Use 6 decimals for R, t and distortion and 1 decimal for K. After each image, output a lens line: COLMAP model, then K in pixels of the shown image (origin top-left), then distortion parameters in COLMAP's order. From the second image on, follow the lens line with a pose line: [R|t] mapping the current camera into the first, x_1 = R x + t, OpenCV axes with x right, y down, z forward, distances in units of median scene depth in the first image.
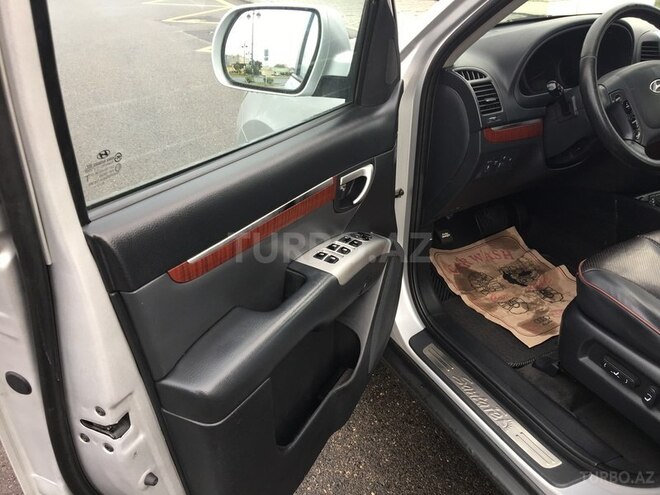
lens RADIAL K [[569.4, 0, 327.8], [0, 569.4, 241.8], [0, 0, 1]] dist [0.047008, -0.058314]
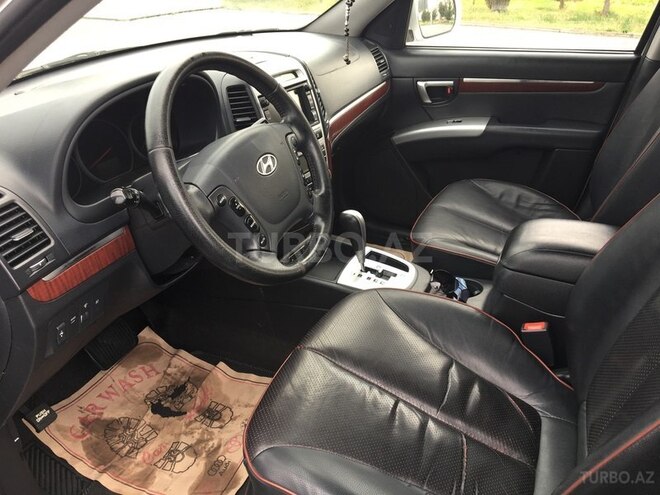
lens RADIAL K [[569.4, 0, 325.9], [0, 569.4, 250.0], [0, 0, 1]] dist [0.047008, -0.058314]
pose [[0.795702, -0.288182, 0.532737, 0.160981], [0.277764, 0.955234, 0.101858, -0.155553], [-0.538243, 0.066926, 0.840128, 0.266195]]
